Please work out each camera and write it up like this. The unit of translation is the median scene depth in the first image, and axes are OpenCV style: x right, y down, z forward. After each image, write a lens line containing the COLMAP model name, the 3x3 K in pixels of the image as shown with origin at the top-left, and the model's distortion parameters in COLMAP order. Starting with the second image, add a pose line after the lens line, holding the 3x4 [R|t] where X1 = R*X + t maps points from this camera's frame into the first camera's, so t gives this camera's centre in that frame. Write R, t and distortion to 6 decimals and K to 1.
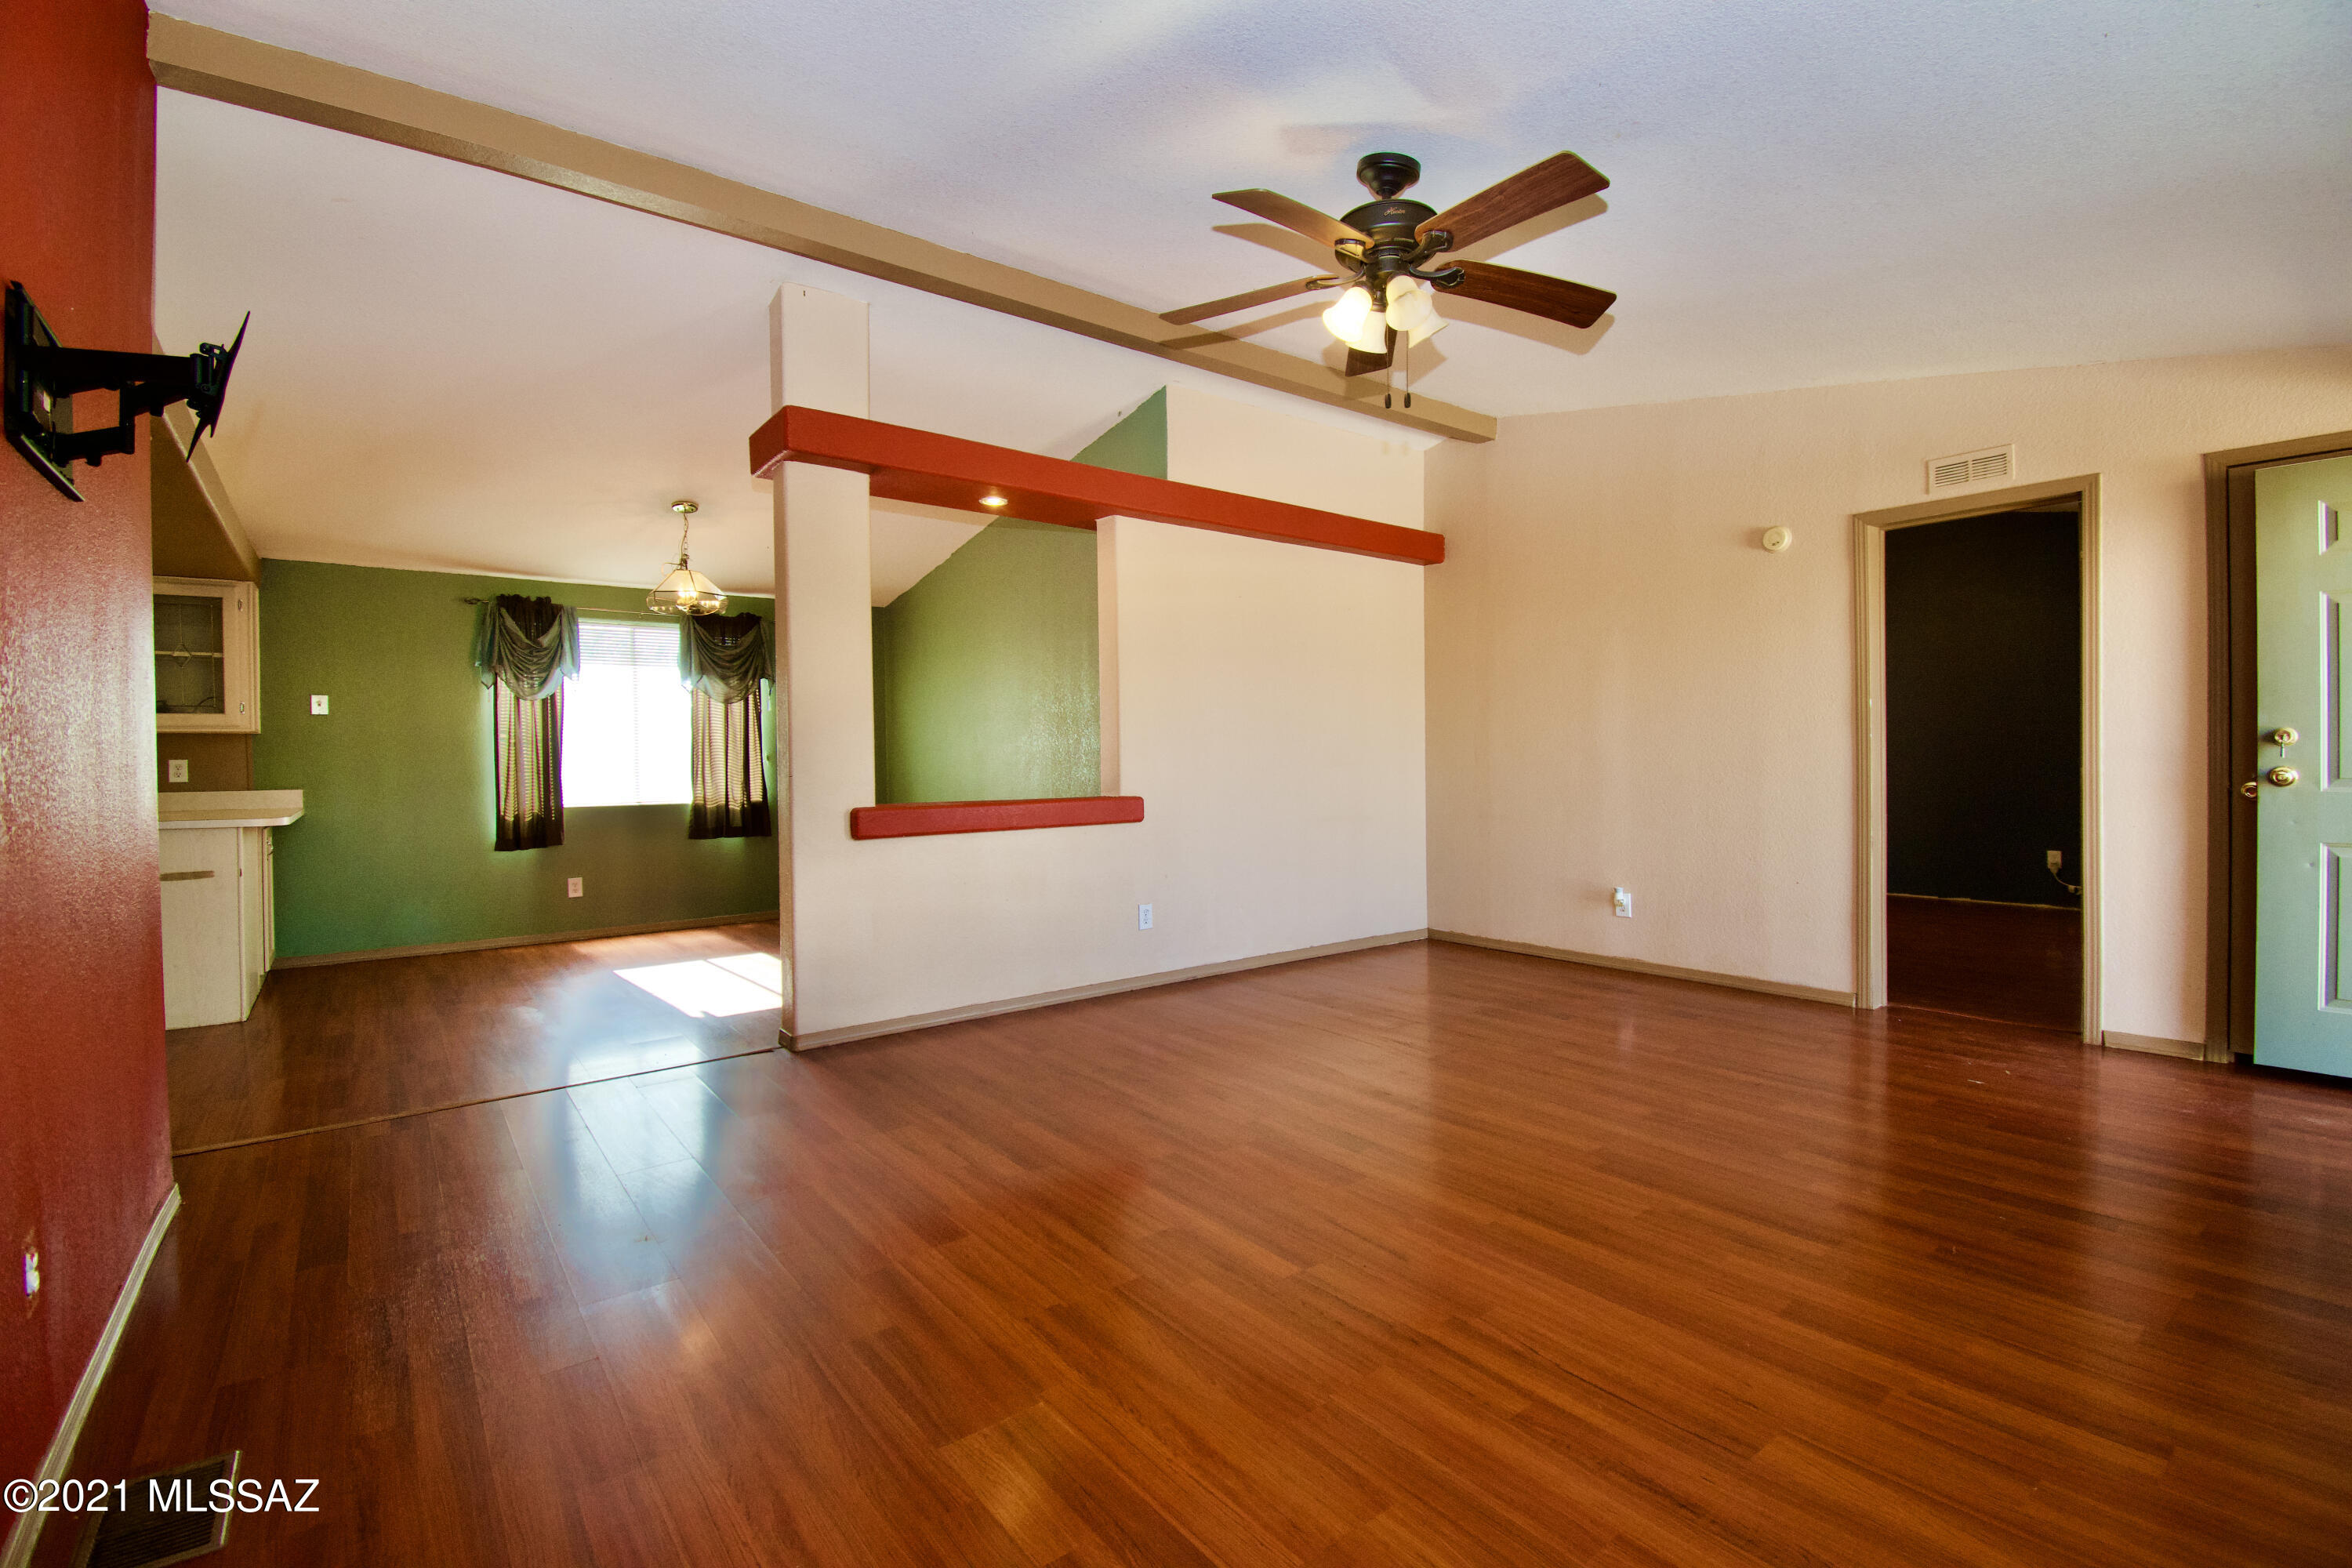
lens RADIAL K [[1039.1, 0, 1190.8], [0, 1039.1, 773.2], [0, 0, 1]] dist [0.018150, -0.025154]
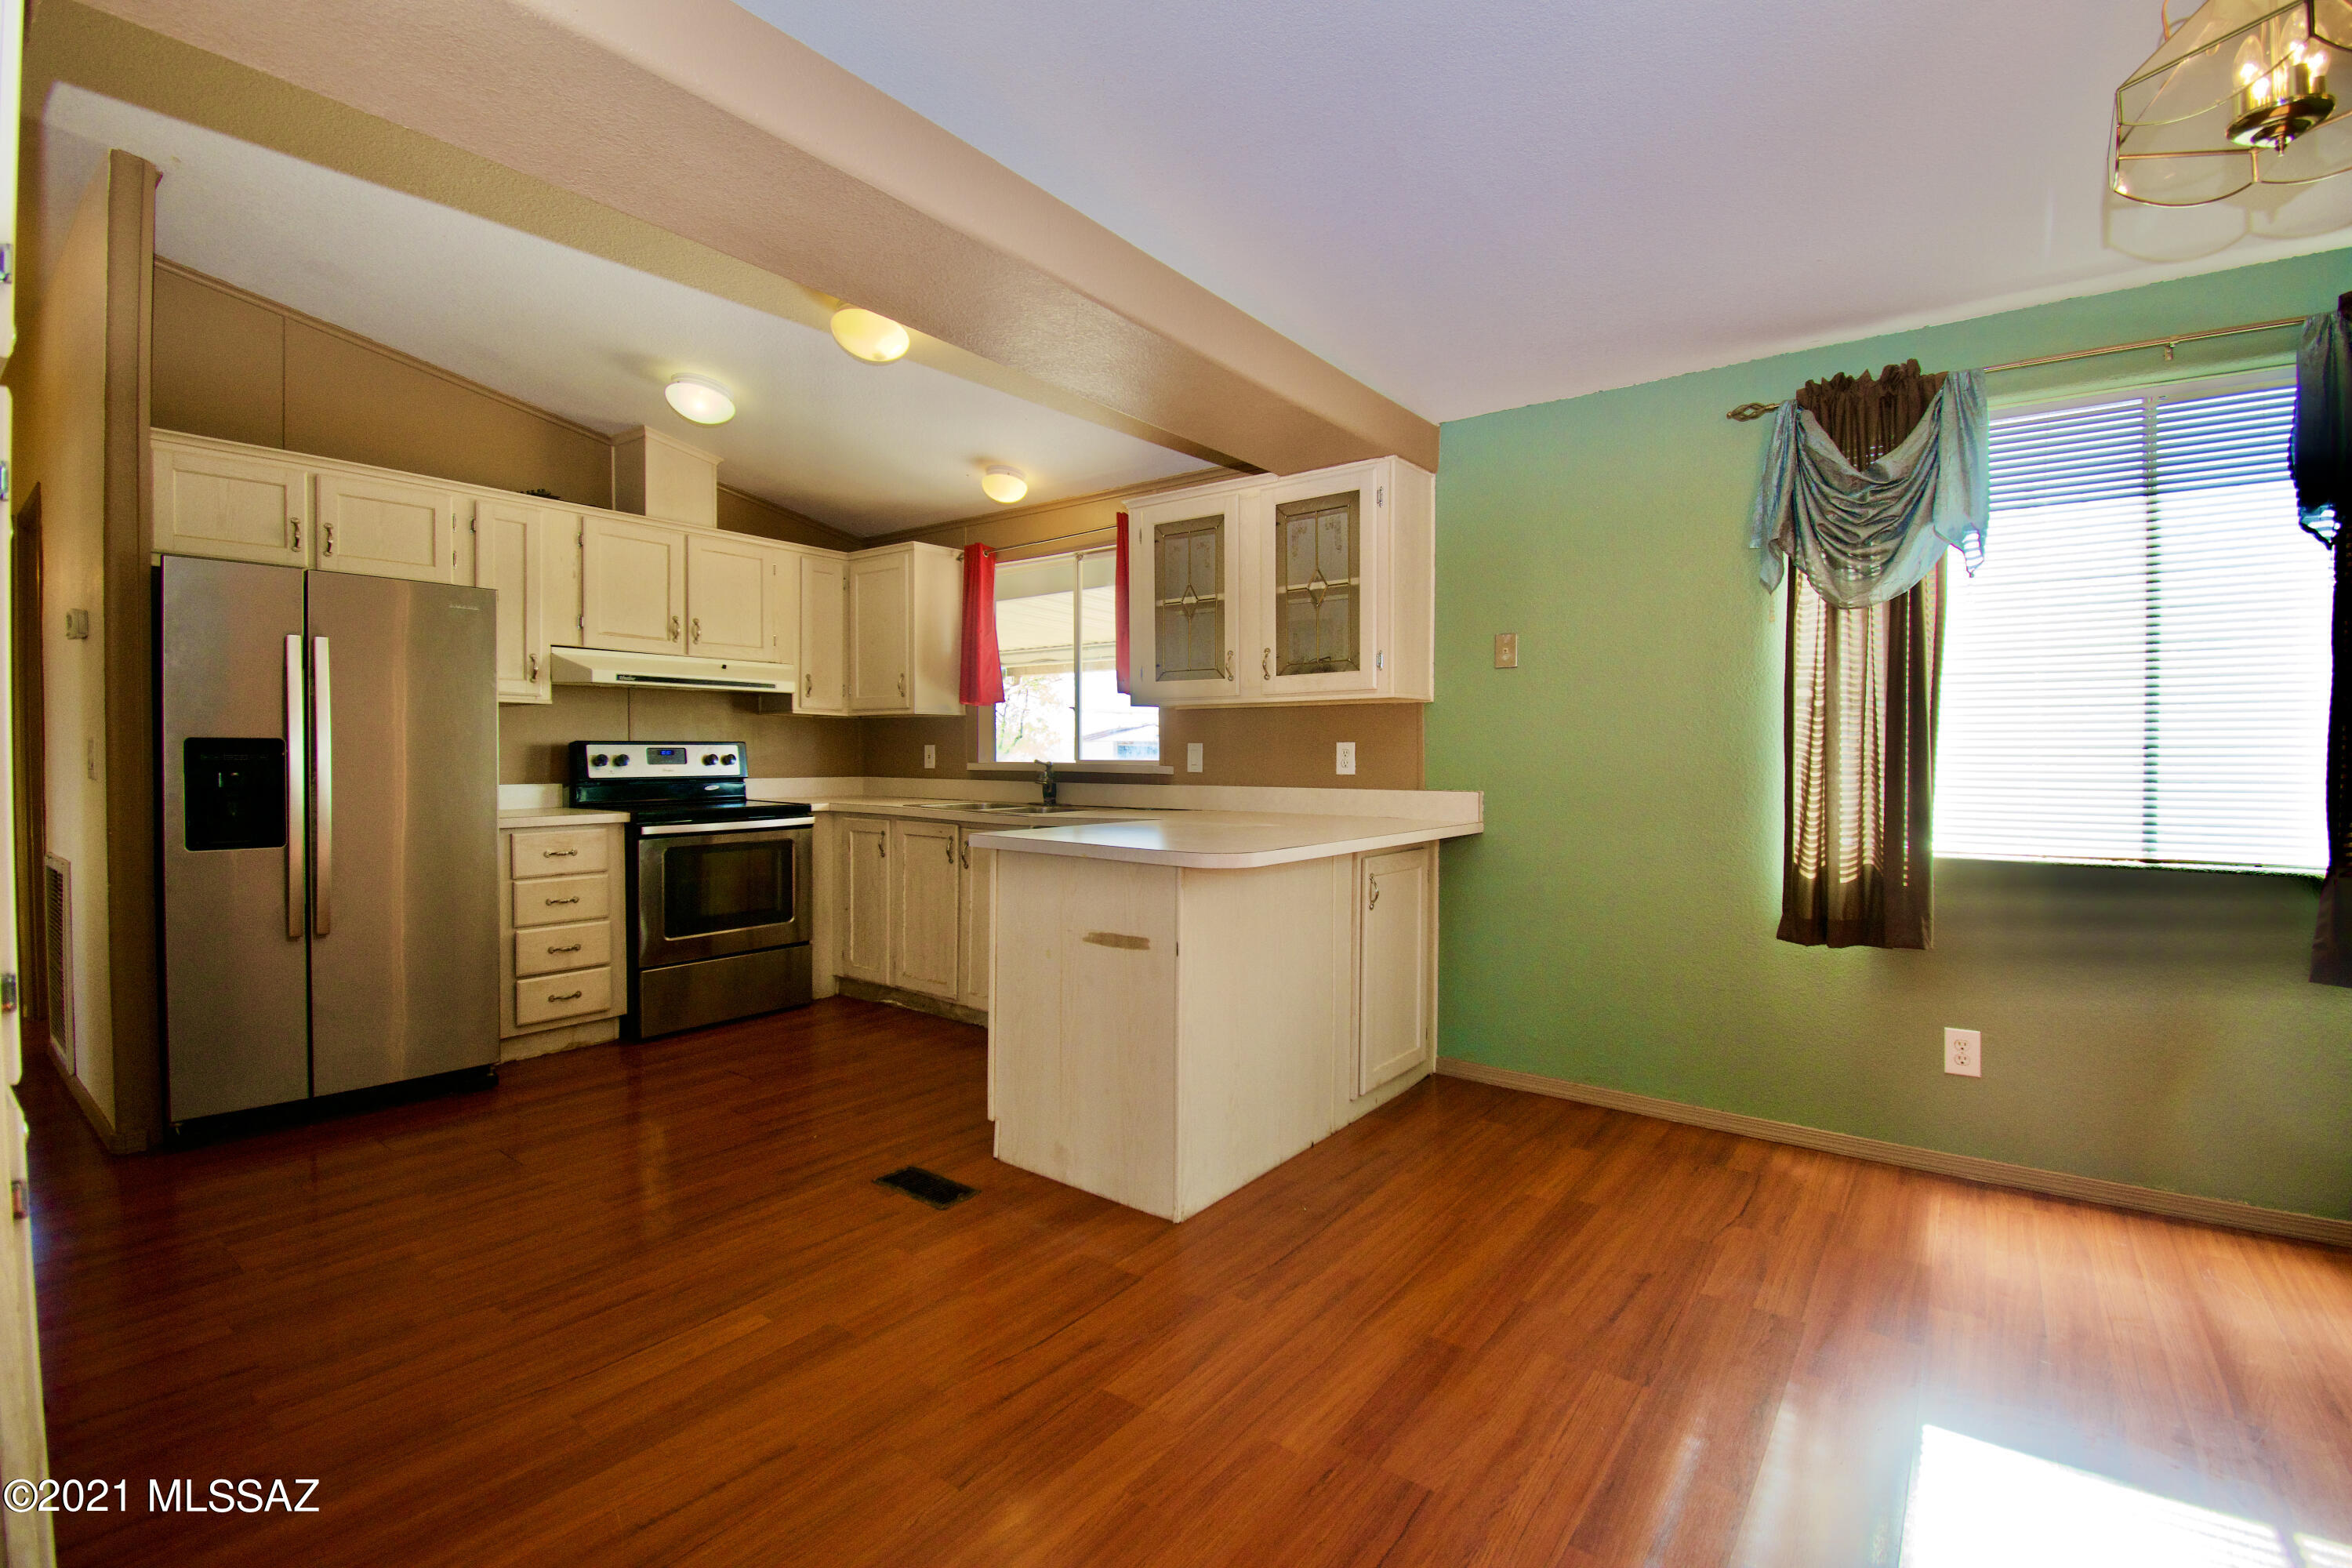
lens RADIAL K [[1039.1, 0, 1190.8], [0, 1039.1, 773.2], [0, 0, 1]] dist [0.018150, -0.025154]
pose [[0.252948, 0.028737, -0.967053, -0.280507], [-0.018839, 0.999516, 0.024774, -0.006611], [0.967297, 0.011951, 0.253367, 0.620573]]
